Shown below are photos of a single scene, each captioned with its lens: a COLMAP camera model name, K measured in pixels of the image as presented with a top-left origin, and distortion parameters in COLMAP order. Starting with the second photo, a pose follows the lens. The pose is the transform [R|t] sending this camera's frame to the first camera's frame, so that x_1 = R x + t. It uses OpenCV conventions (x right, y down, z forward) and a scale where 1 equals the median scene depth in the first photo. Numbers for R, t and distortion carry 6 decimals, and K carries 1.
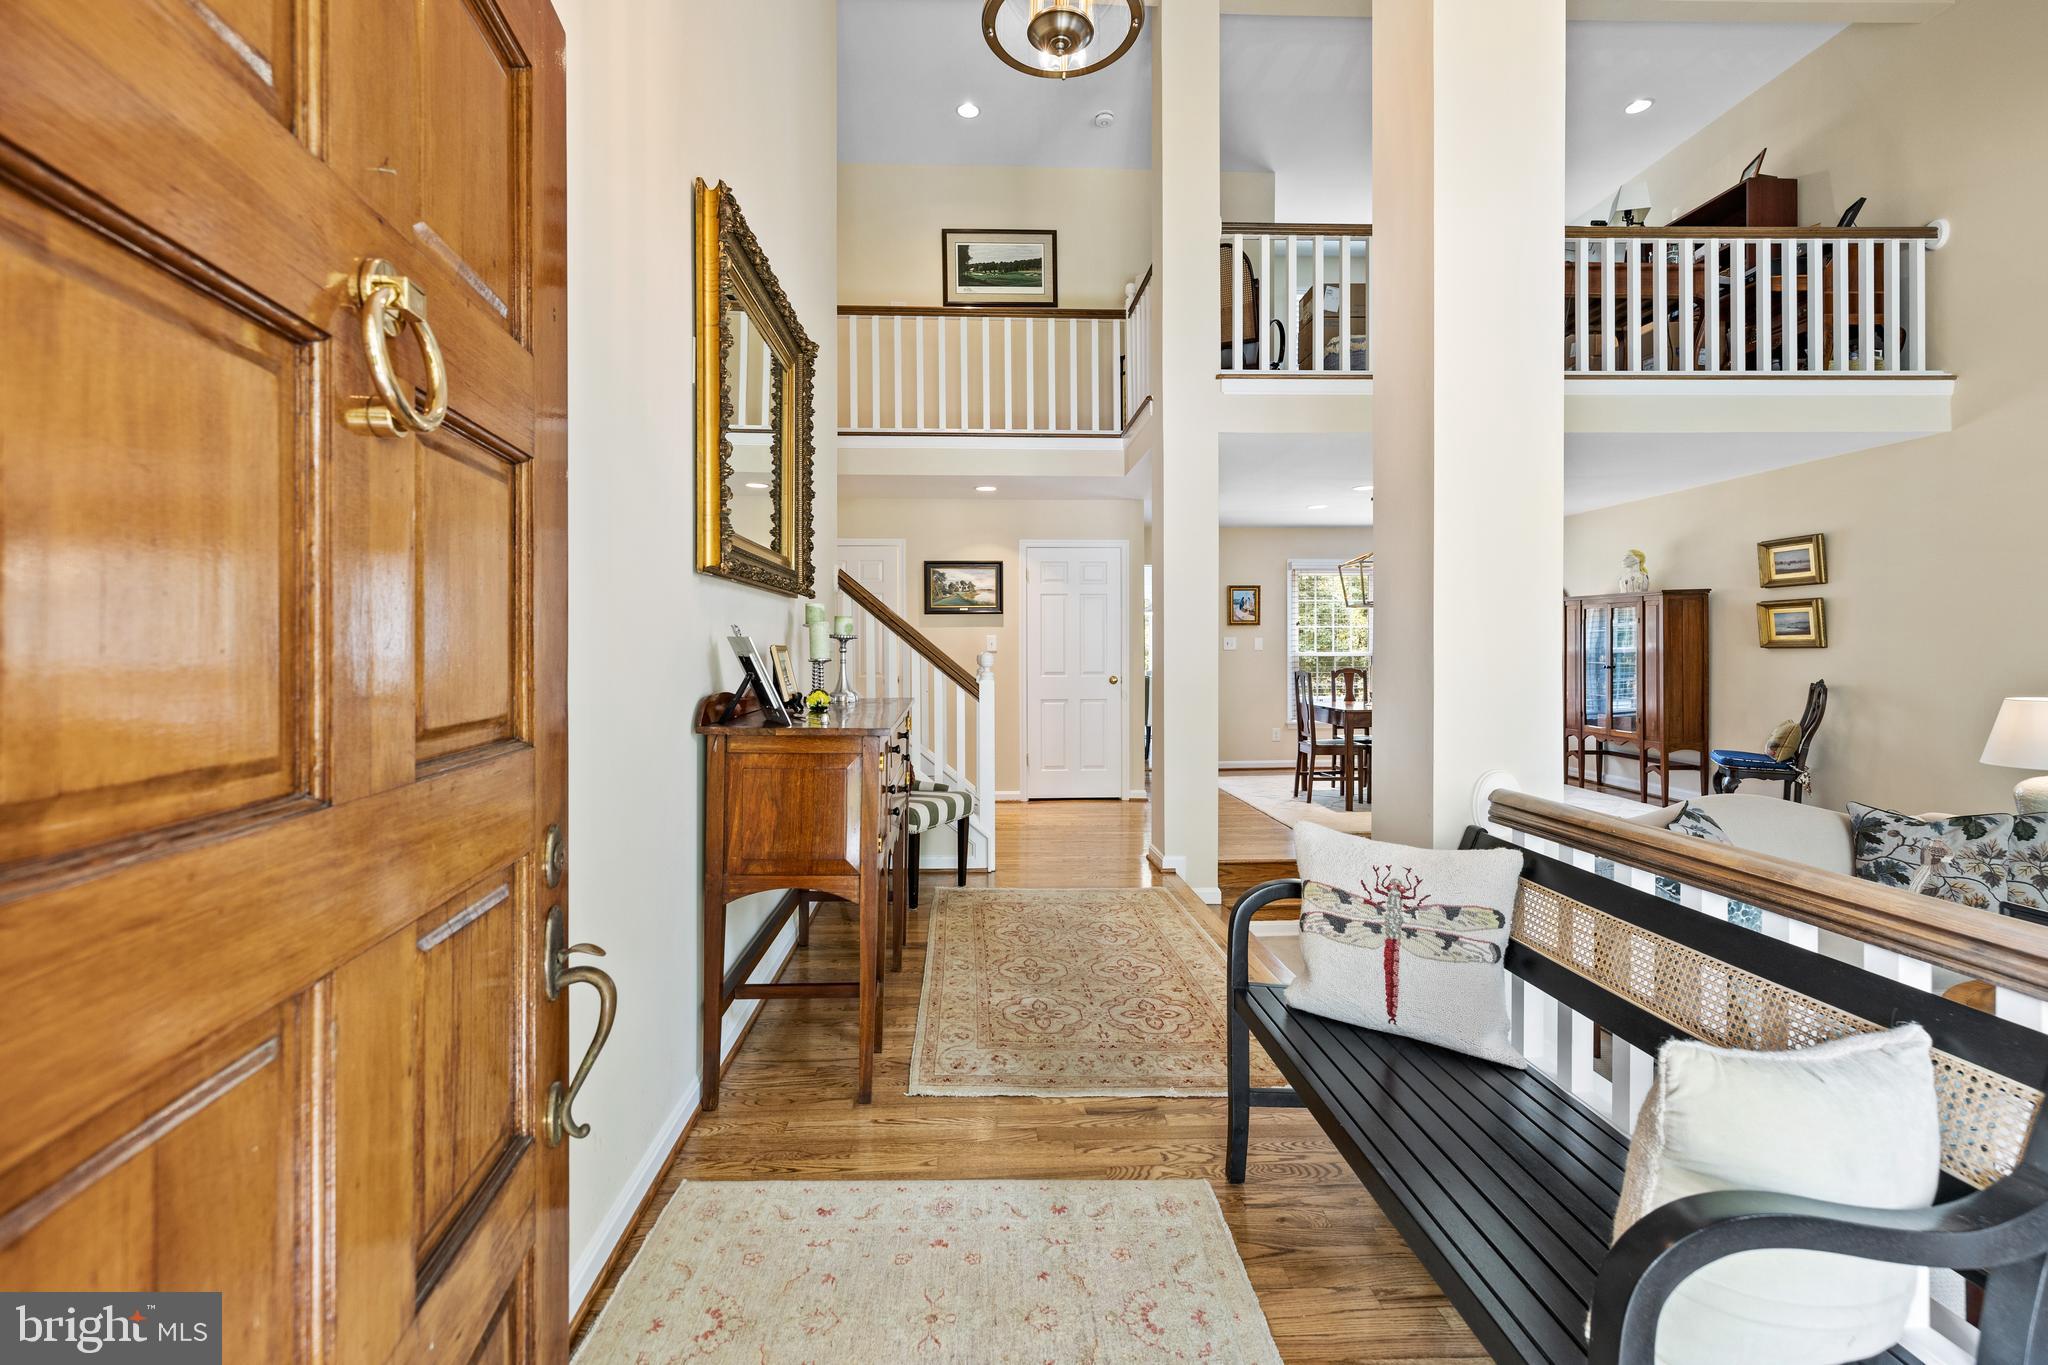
lens RADIAL K [[867.0, 0, 984.3], [0, 867.0, 642.5], [0, 0, 1]] dist [0.002210, 0.001572]
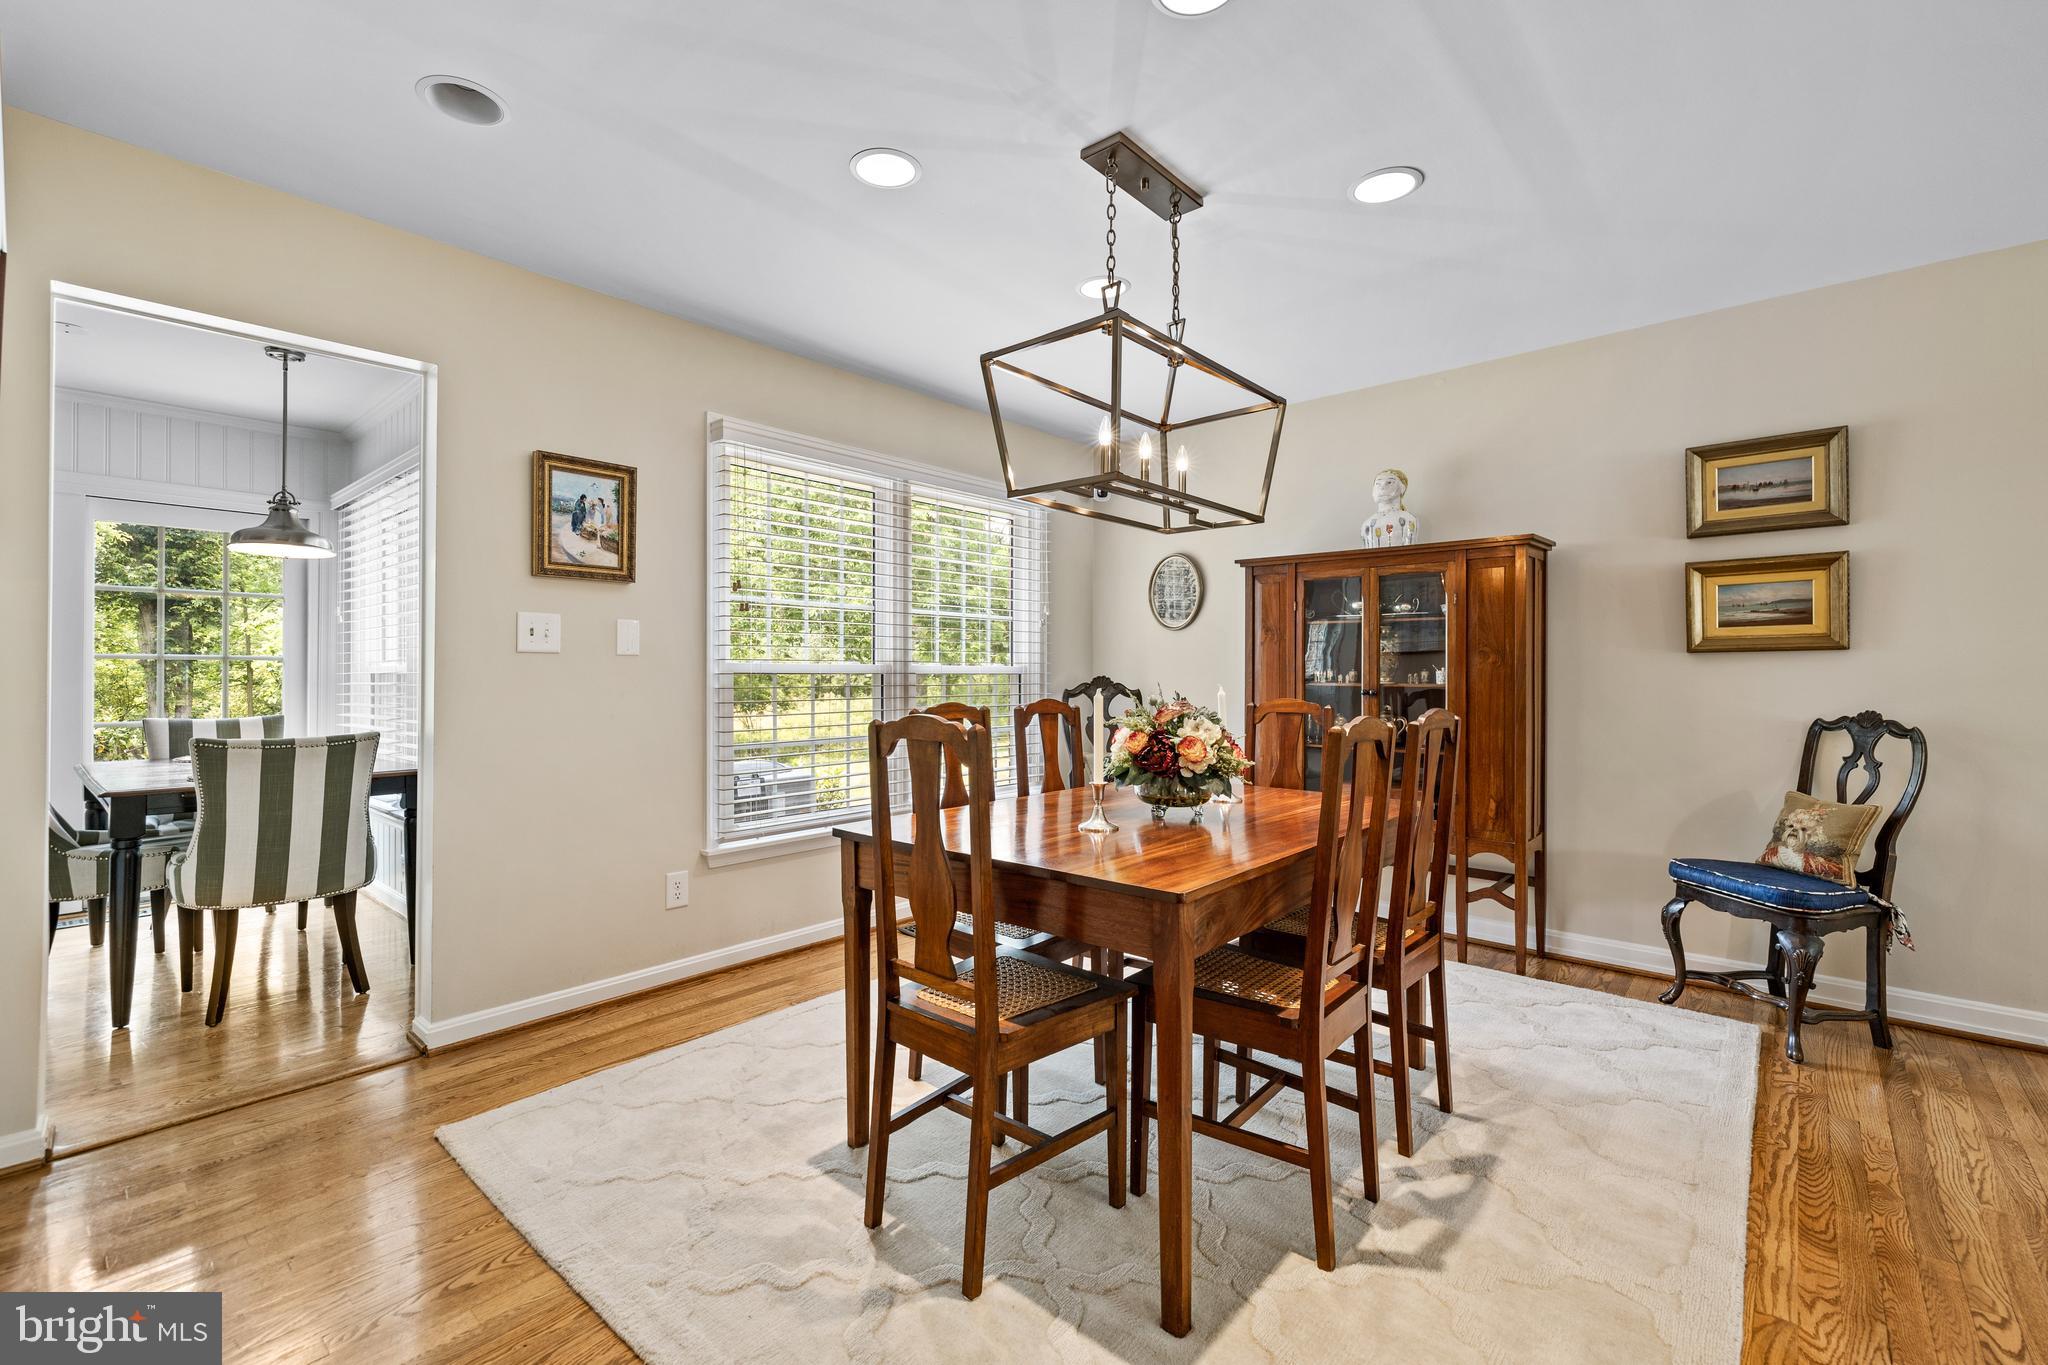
lens RADIAL K [[867.0, 0, 1031.8], [0, 867.0, 671.8], [0, 0, 1]] dist [0.002210, 0.001572]
pose [[0.672680, 0.001984, 0.739931, 0.234714], [-0.006934, 0.999969, 0.003623, 0.018664], [-0.739901, -0.007568, 0.672673, 0.905986]]
